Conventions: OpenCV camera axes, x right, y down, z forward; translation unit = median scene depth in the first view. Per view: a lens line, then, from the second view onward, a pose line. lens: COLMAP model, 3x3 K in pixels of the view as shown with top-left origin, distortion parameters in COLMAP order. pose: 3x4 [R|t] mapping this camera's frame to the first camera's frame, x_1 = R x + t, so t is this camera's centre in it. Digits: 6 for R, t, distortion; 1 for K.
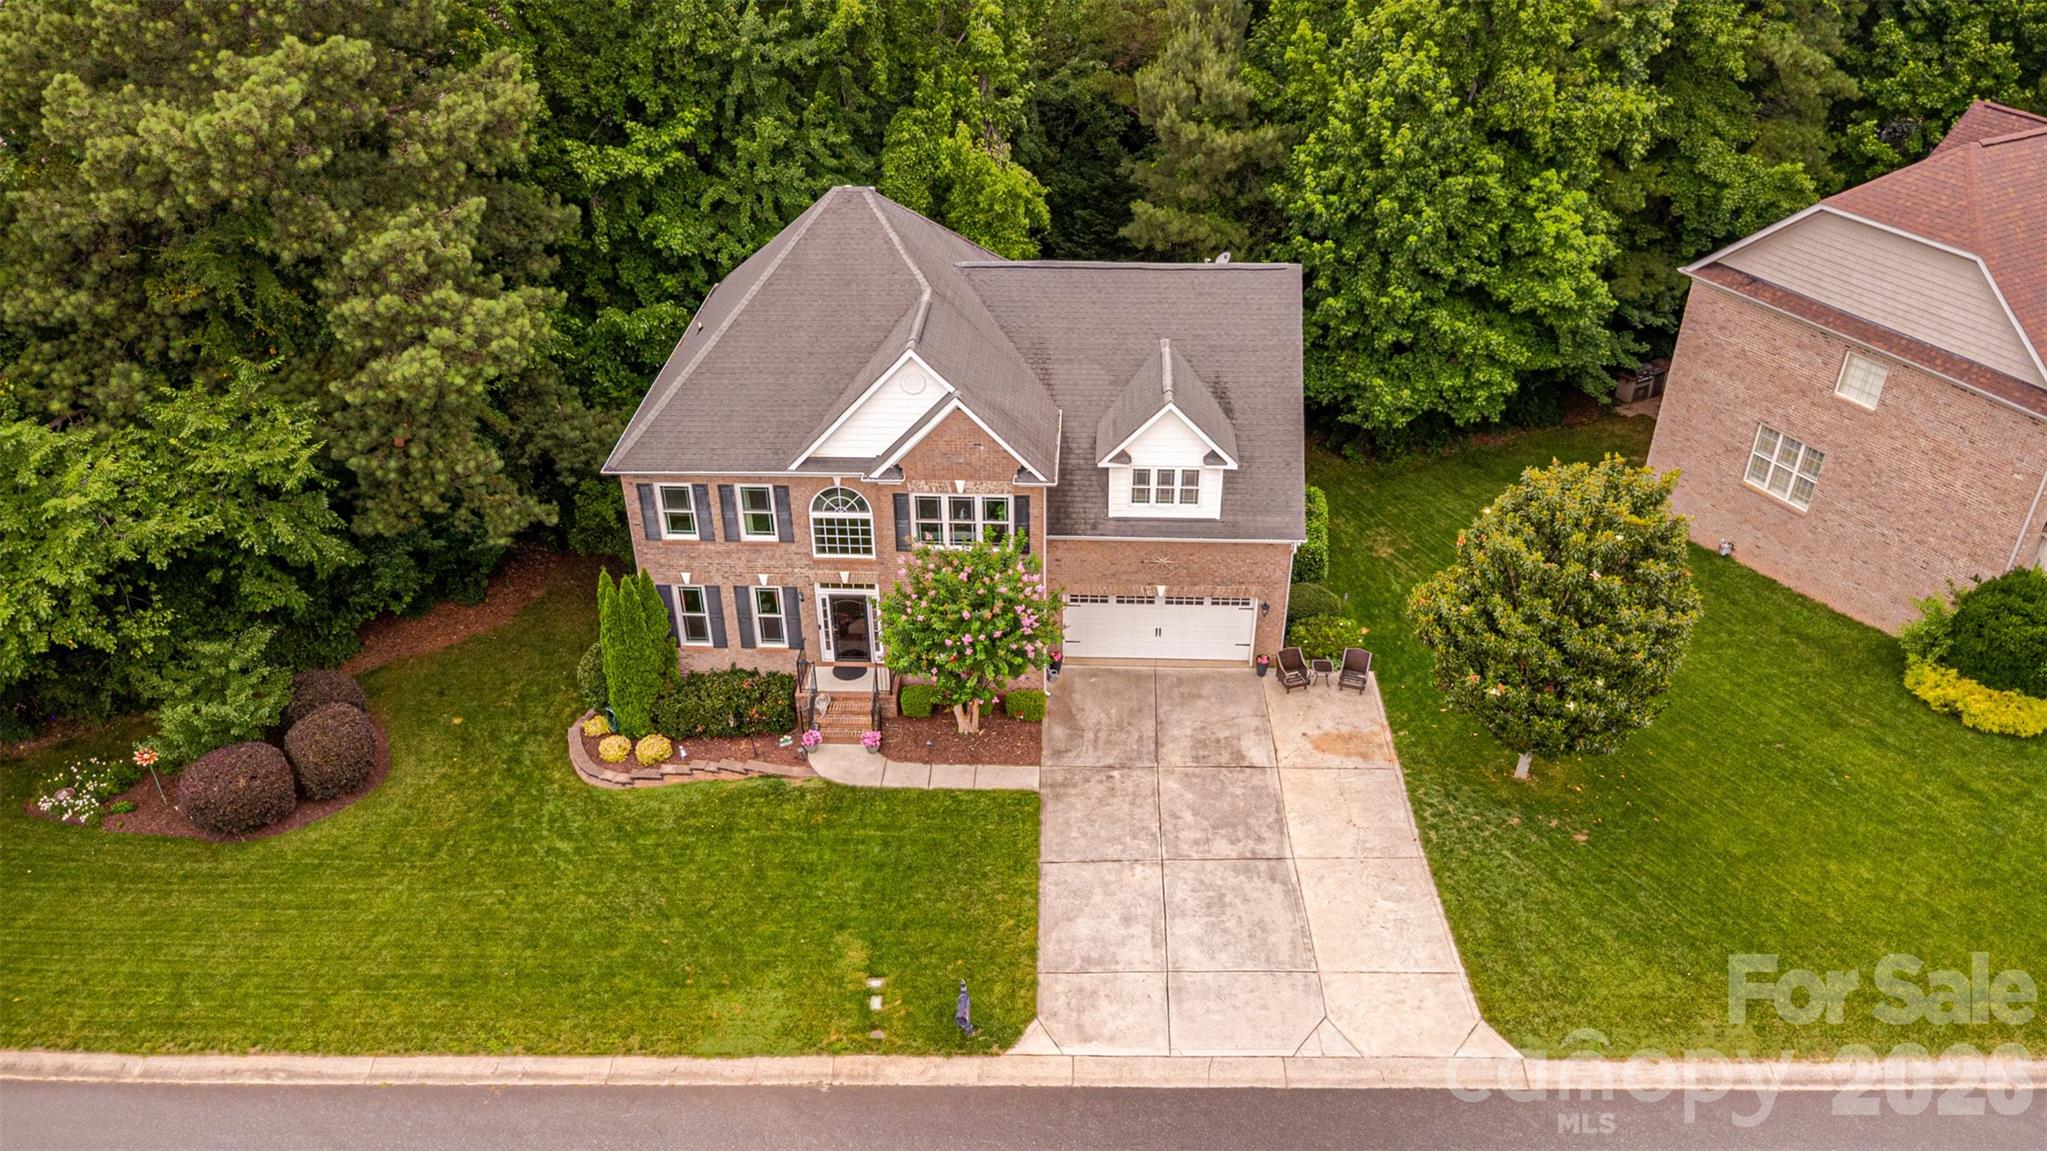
lens RADIAL K [[1436.2, 0, 1028.4], [0, 1436.2, 578.3], [0, 0, 1]] dist [0.015979, -0.008392]
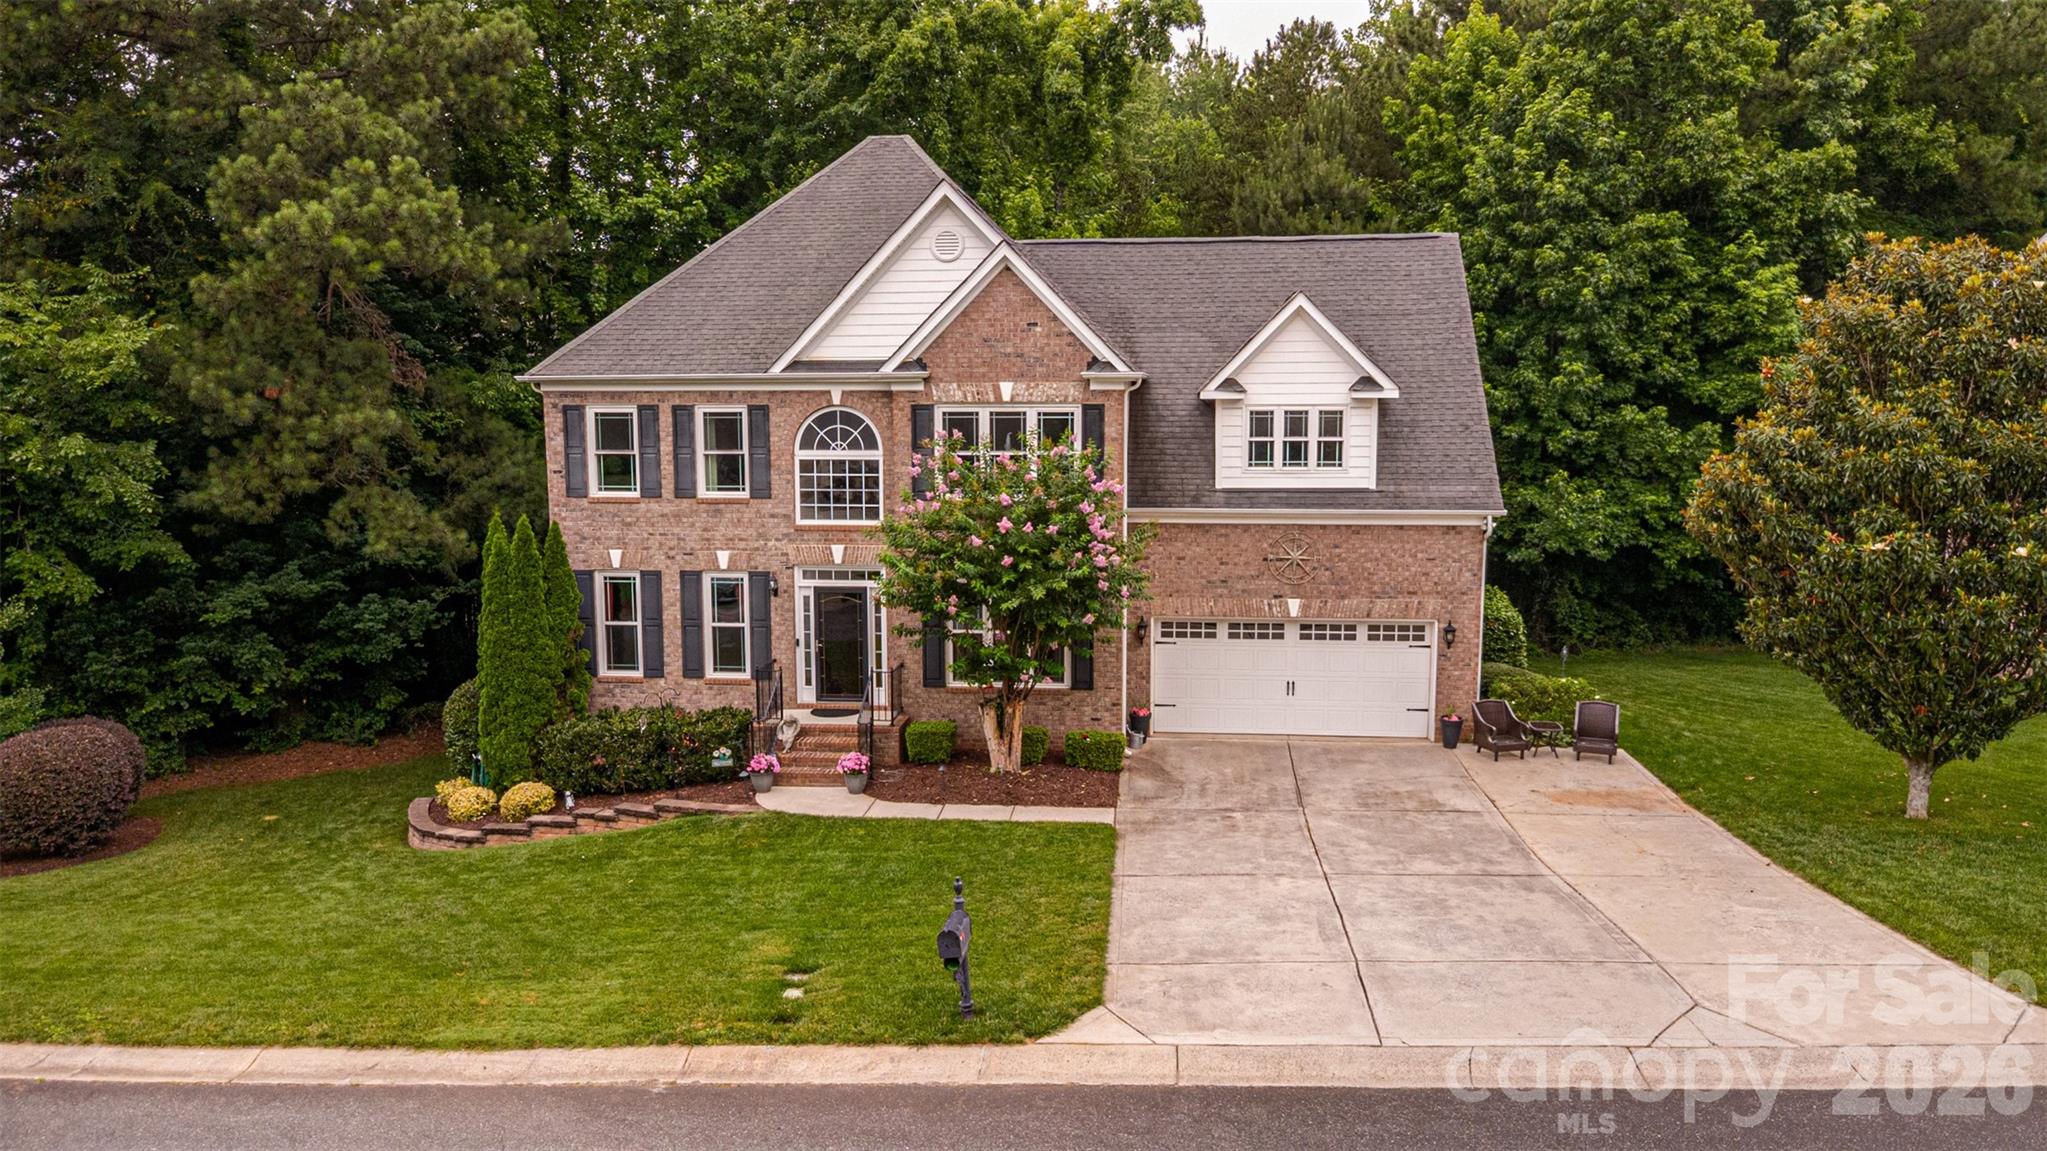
lens RADIAL K [[1436.2, 0, 1028.3], [0, 1436.2, 582.1], [0, 0, 1]] dist [0.015979, -0.008392]
pose [[0.998177, 0.012532, -0.059039, 0.006075], [-0.036452, 0.904820, -0.424230, 0.308644], [0.048103, 0.425609, 0.903628, 0.384413]]
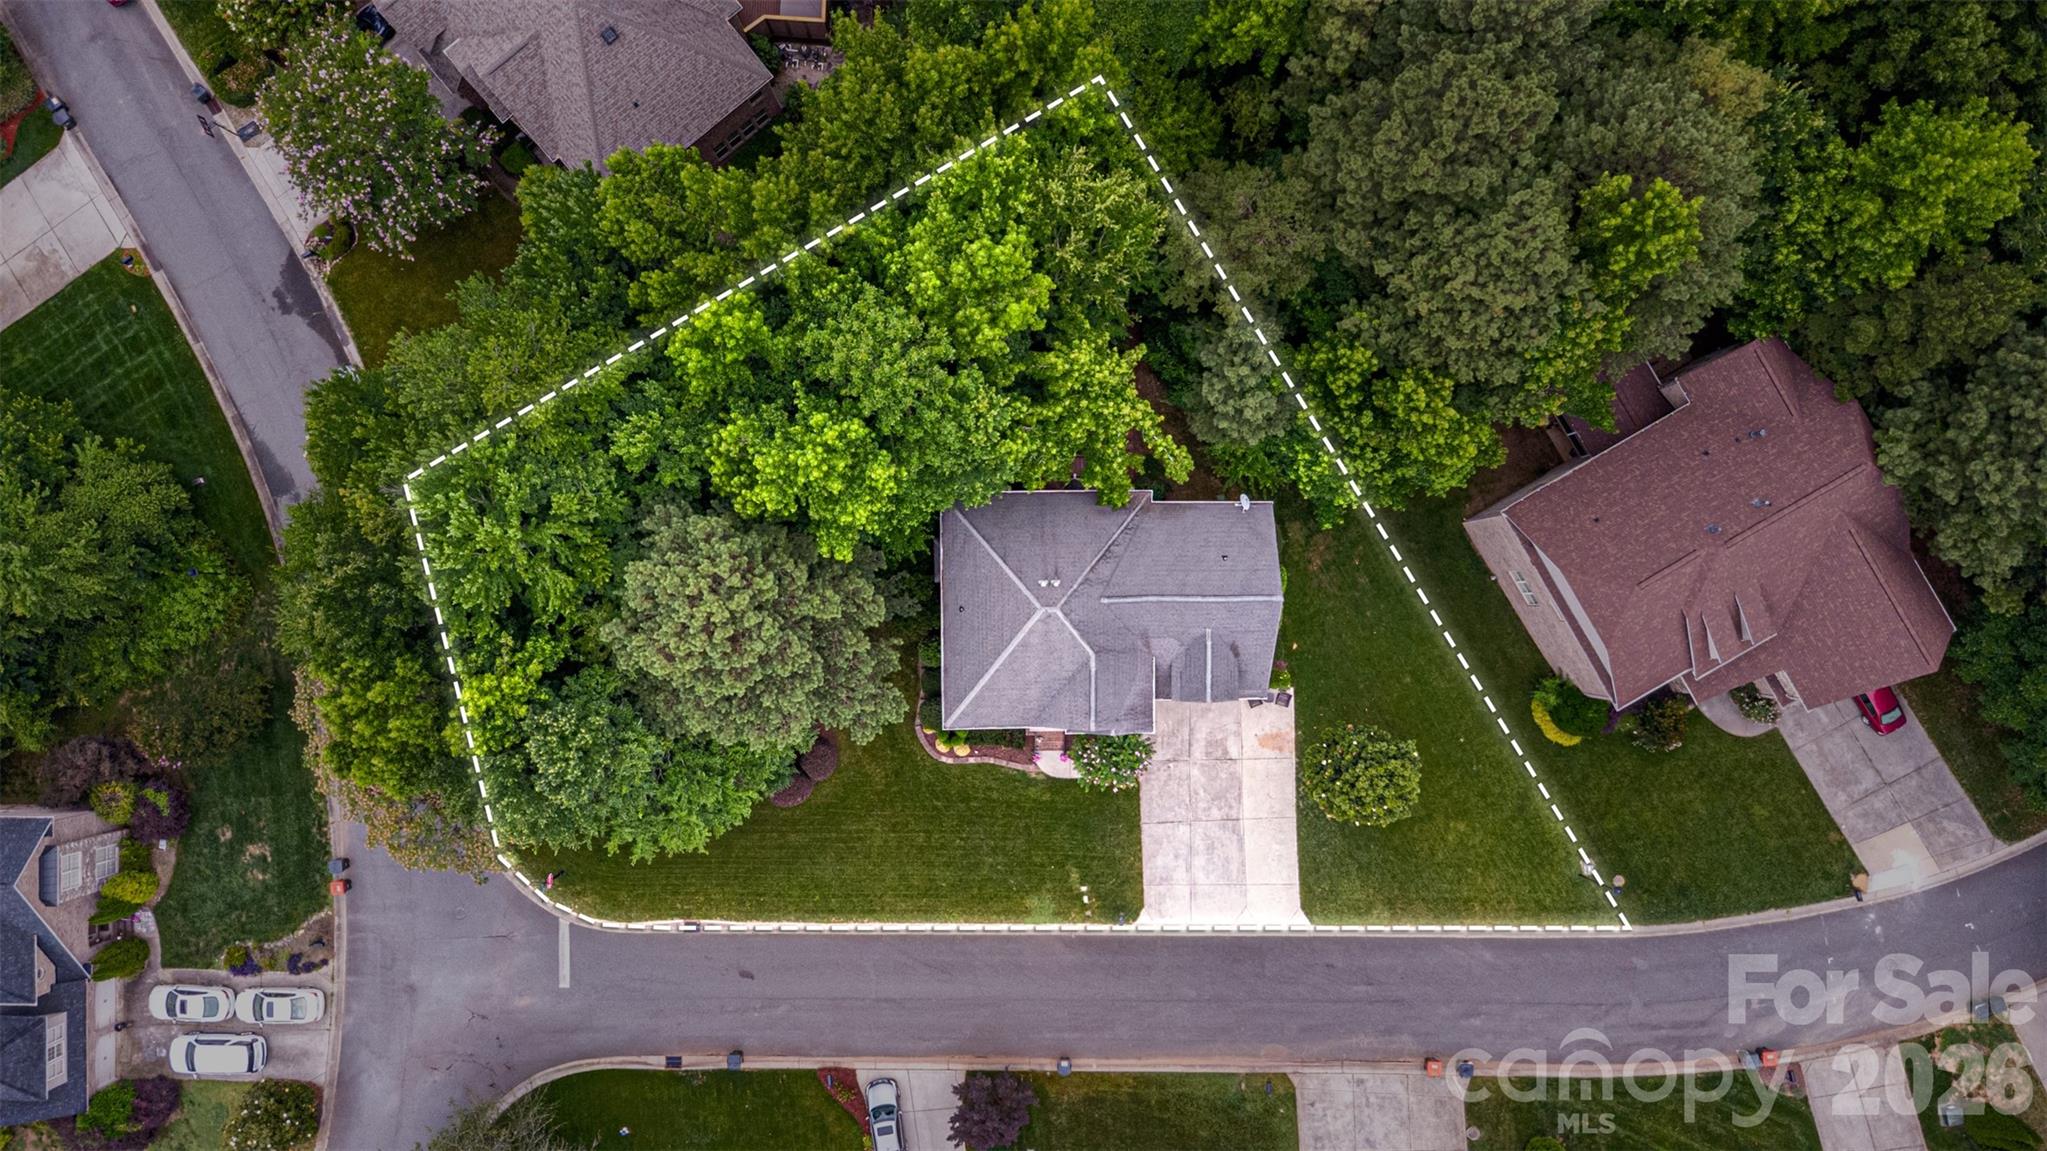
lens RADIAL K [[1436.2, 0, 1021.2], [0, 1436.2, 574.8], [0, 0, 1]] dist [0.015979, -0.008392]
pose [[0.998489, -0.053939, 0.010485, -0.184126], [0.021037, 0.551524, 0.833894, -1.927558], [-0.050762, -0.832414, 0.551825, -0.001512]]
